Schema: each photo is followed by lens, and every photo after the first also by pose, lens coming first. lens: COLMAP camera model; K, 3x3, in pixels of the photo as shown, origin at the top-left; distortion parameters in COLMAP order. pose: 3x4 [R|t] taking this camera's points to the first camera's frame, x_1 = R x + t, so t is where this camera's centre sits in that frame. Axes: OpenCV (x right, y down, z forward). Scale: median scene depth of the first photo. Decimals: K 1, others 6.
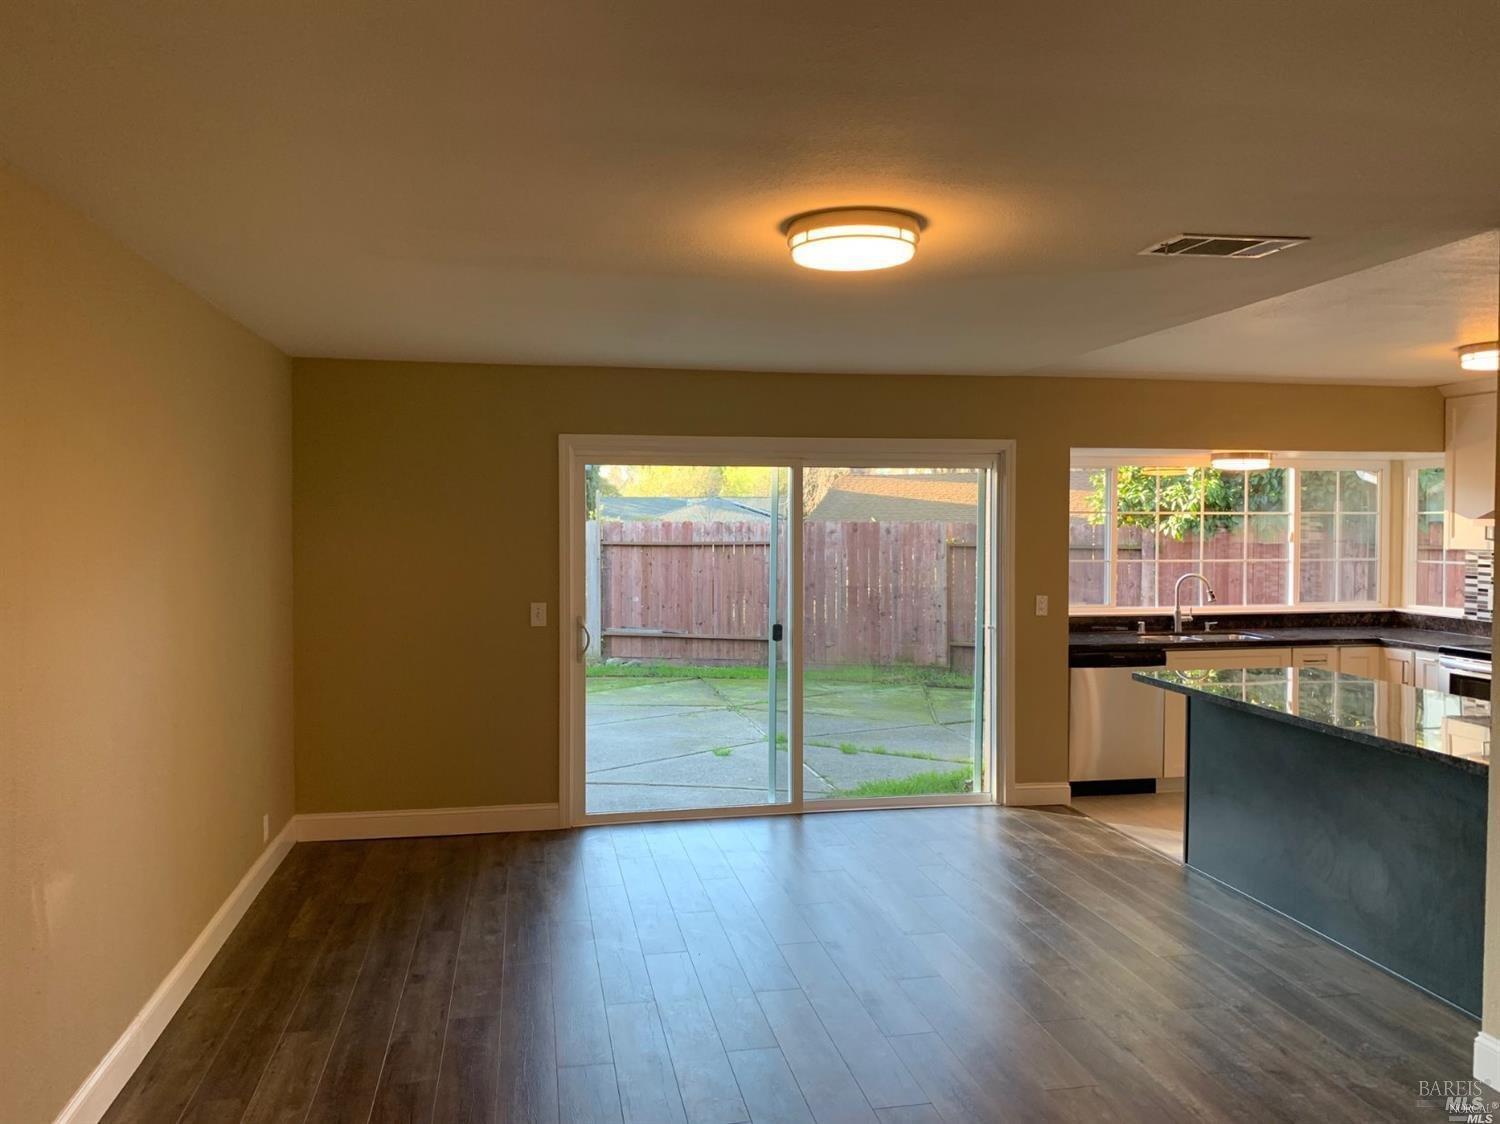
lens RADIAL K [[1146.2, 0, 747.3], [0, 1146.2, 564.8], [0, 0, 1]] dist [0.003966, -0.001451]
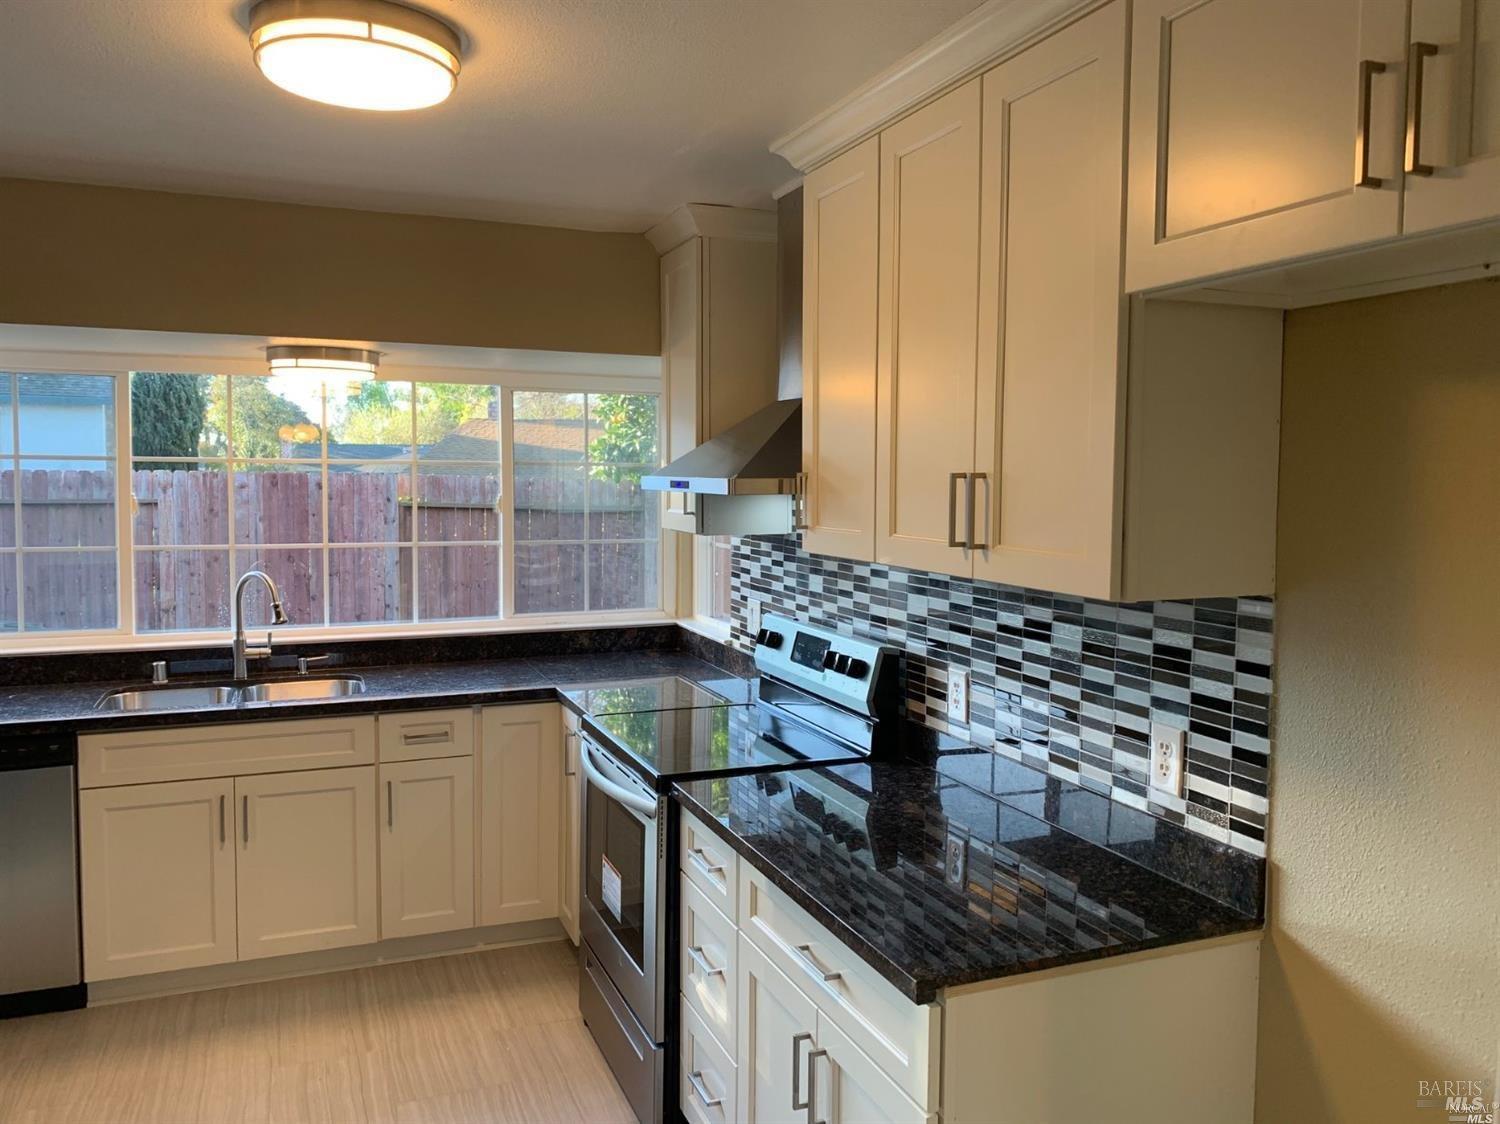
lens RADIAL K [[1146.2, 0, 751.0], [0, 1146.2, 554.6], [0, 0, 1]] dist [0.003966, -0.001451]
pose [[0.979297, -0.005802, 0.202347, 0.481818], [-0.000743, 0.999480, 0.032251, -0.017257], [-0.202429, -0.031733, 0.978783, 0.396500]]
